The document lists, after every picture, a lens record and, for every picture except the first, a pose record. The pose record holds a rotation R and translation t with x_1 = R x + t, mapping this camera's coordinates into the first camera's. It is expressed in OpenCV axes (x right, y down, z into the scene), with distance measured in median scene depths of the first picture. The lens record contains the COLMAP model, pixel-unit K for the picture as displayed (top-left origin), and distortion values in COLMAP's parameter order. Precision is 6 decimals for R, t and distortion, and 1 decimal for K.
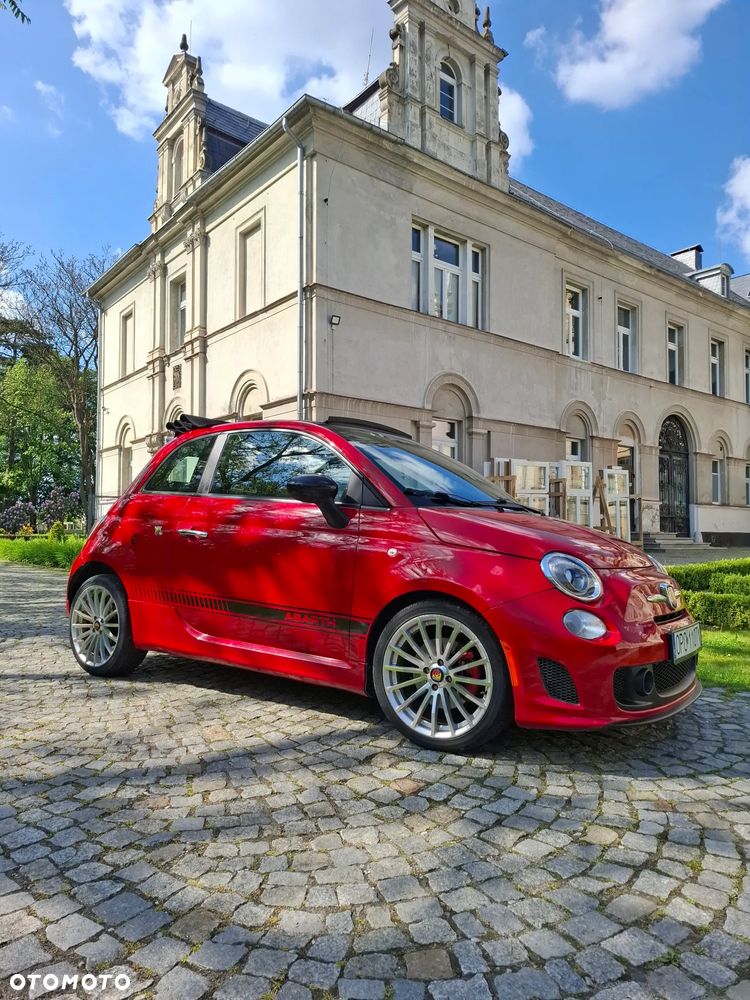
lens RADIAL K [[686.2, 0, 374.0], [0, 686.2, 507.9], [0, 0, 1]] dist [0.121319, -0.184965]
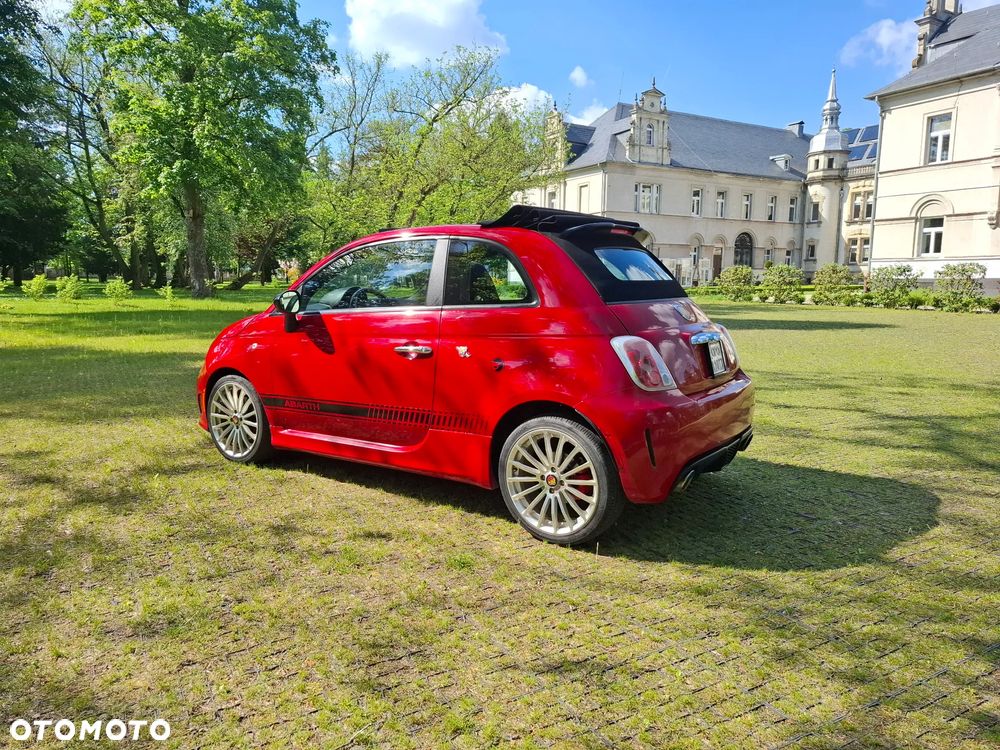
lens RADIAL K [[700.2, 0, 482.4], [0, 700.2, 373.8], [0, 0, 1]] dist [0.056788, -0.055304]
pose [[0.985592, 0.023588, -0.167489, -0.073174], [0.004864, 0.985867, 0.167462, -0.090160], [0.169072, -0.165863, 0.971547, -2.357159]]
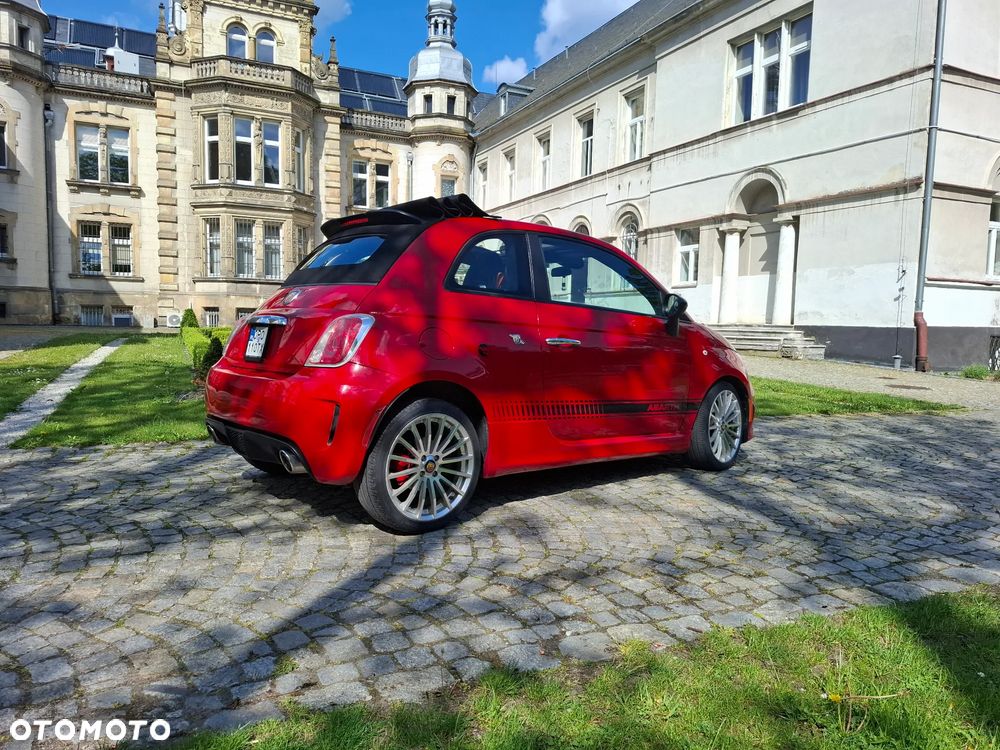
lens RADIAL K [[700.2, 0, 482.4], [0, 700.2, 373.8], [0, 0, 1]] dist [0.056788, -0.055304]
pose [[0.238987, -0.071192, 0.968409, -0.273166], [-0.059081, 0.994395, 0.087683, 0.000504], [-0.969224, -0.078170, 0.233442, 0.192854]]
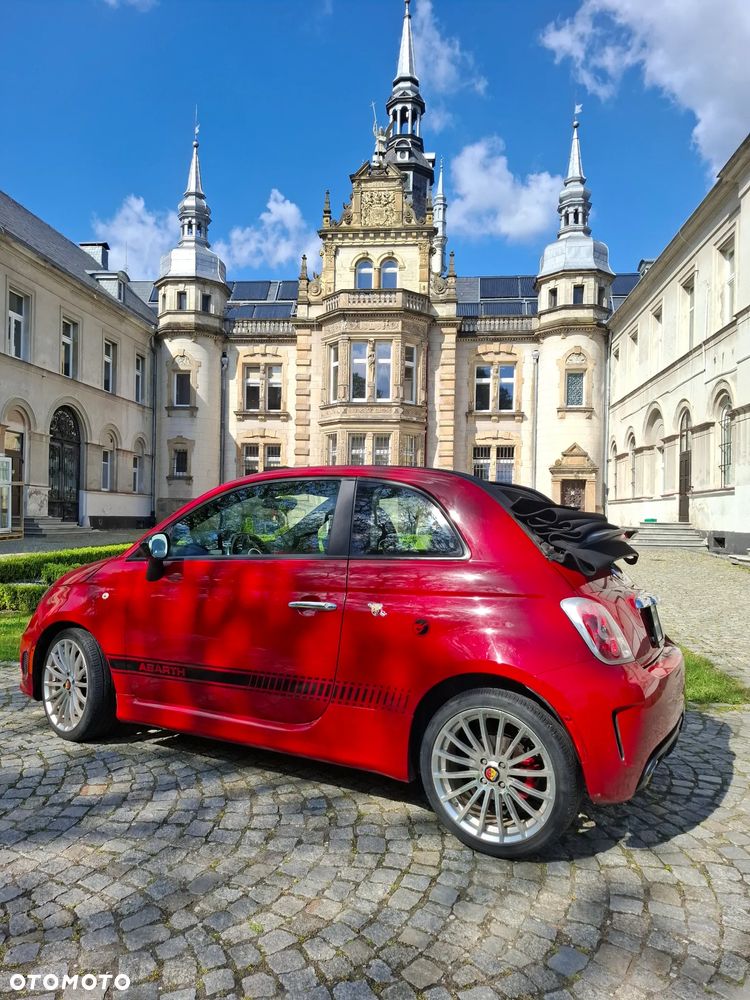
lens RADIAL K [[686.2, 0, 374.0], [0, 686.2, 507.9], [0, 0, 1]] dist [0.121319, -0.184965]
pose [[0.705891, 0.016756, 0.708122, 0.015510], [-0.043686, 0.998847, 0.019914, -0.027979], [-0.706972, -0.044992, 0.705809, -0.123281]]
